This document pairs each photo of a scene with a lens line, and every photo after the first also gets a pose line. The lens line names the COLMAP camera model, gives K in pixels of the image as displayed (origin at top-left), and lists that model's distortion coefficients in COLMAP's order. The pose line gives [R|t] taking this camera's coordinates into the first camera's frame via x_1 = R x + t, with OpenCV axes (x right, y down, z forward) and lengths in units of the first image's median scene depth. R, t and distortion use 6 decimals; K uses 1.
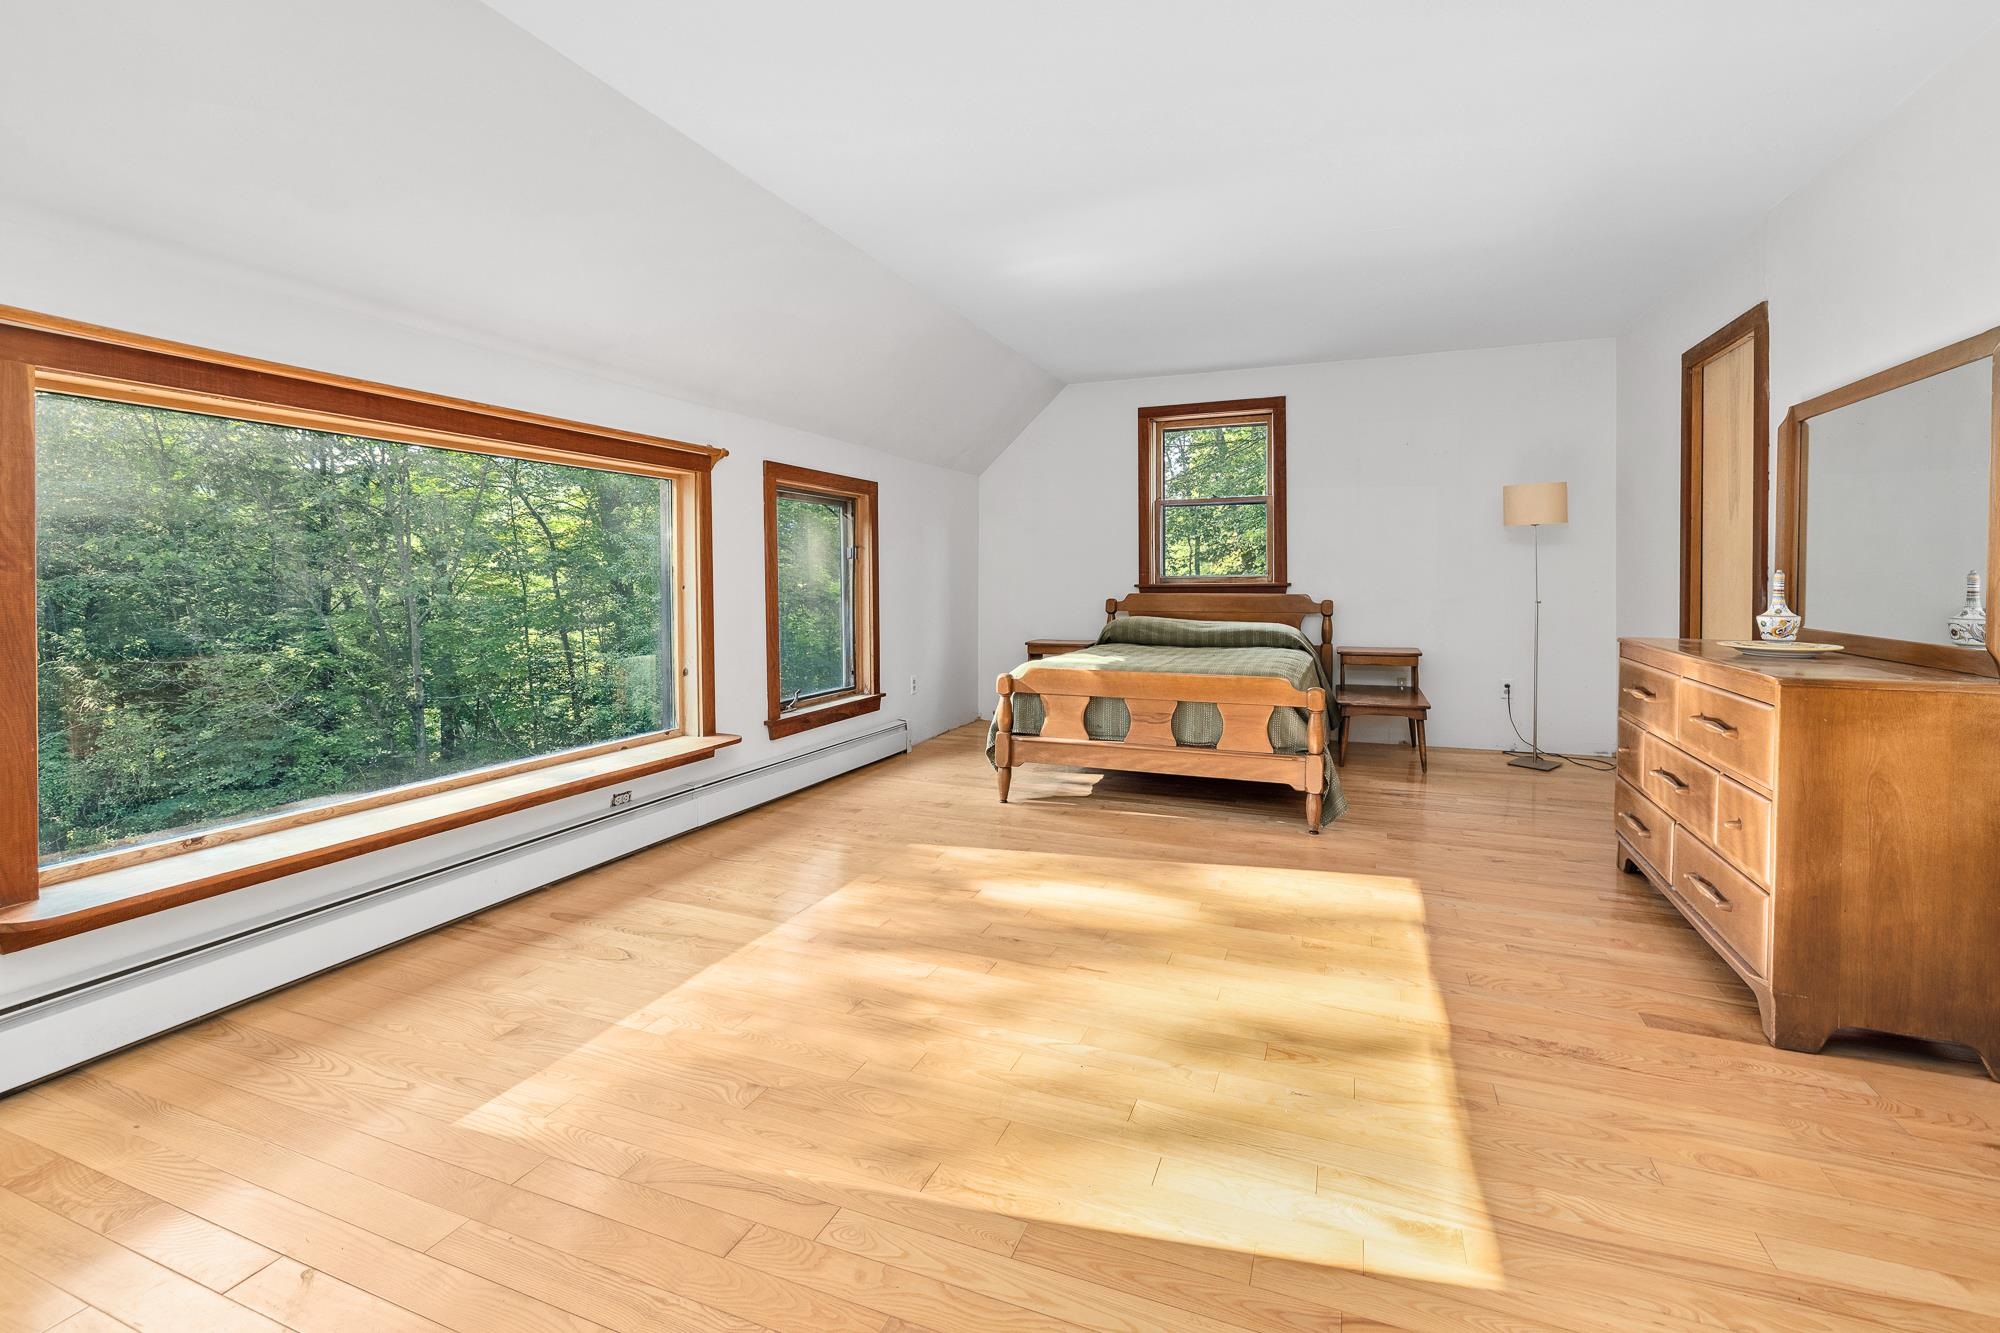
lens RADIAL K [[863.3, 0, 1031.9], [0, 863.3, 590.6], [0, 0, 1]] dist [-0.013405, 0.000802]
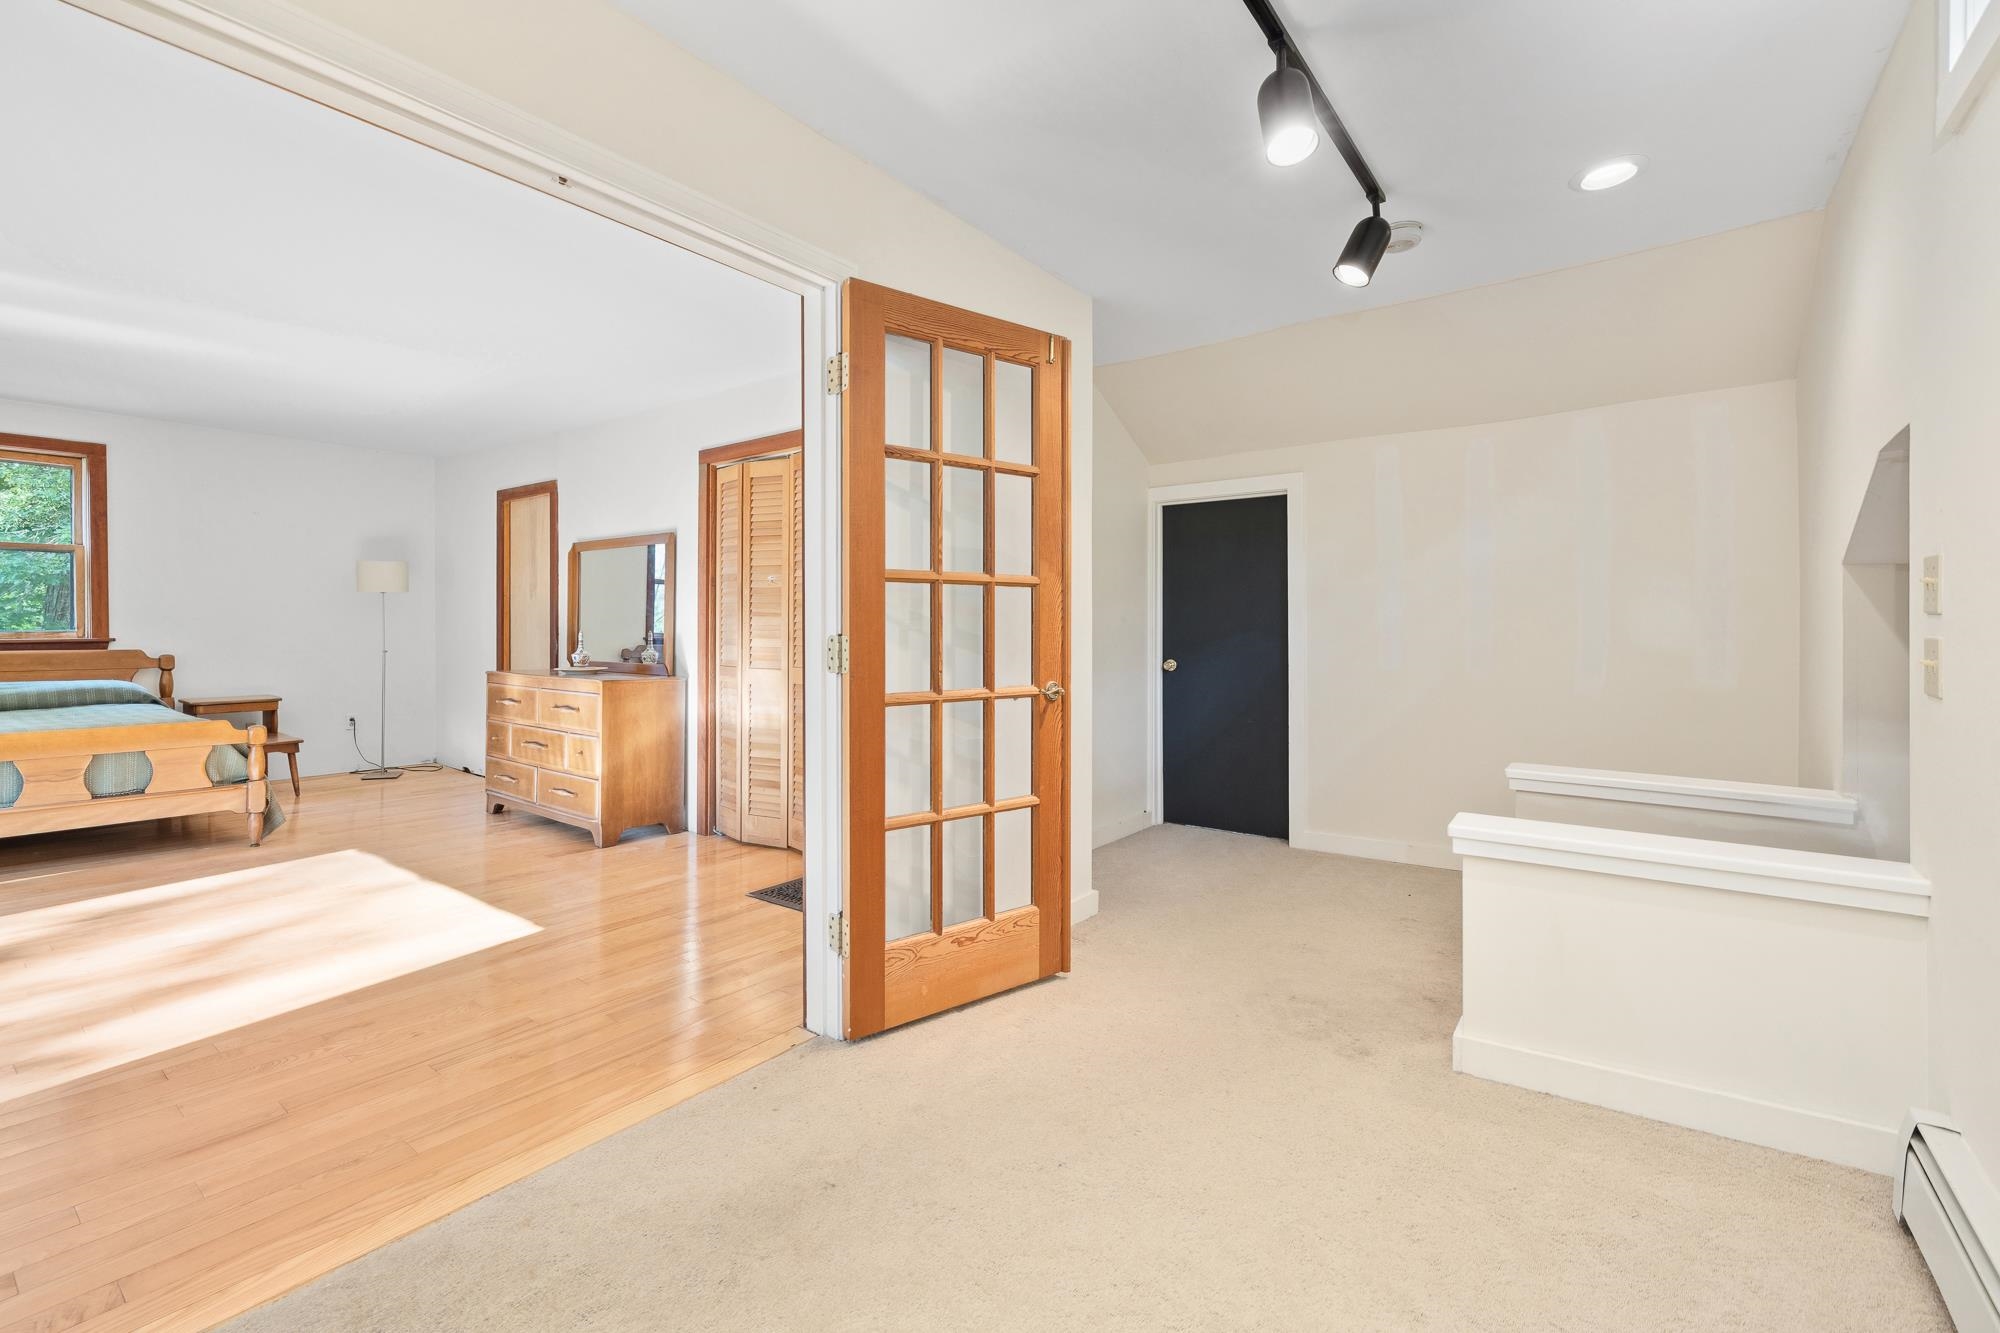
lens RADIAL K [[863.3, 0, 1005.6], [0, 863.3, 651.7], [0, 0, 1]] dist [-0.013405, 0.000802]
pose [[0.267287, -0.022707, 0.963349, -0.535760], [0.010383, 0.999732, 0.020684, -0.004275], [-0.963561, 0.004474, 0.267451, -0.329633]]
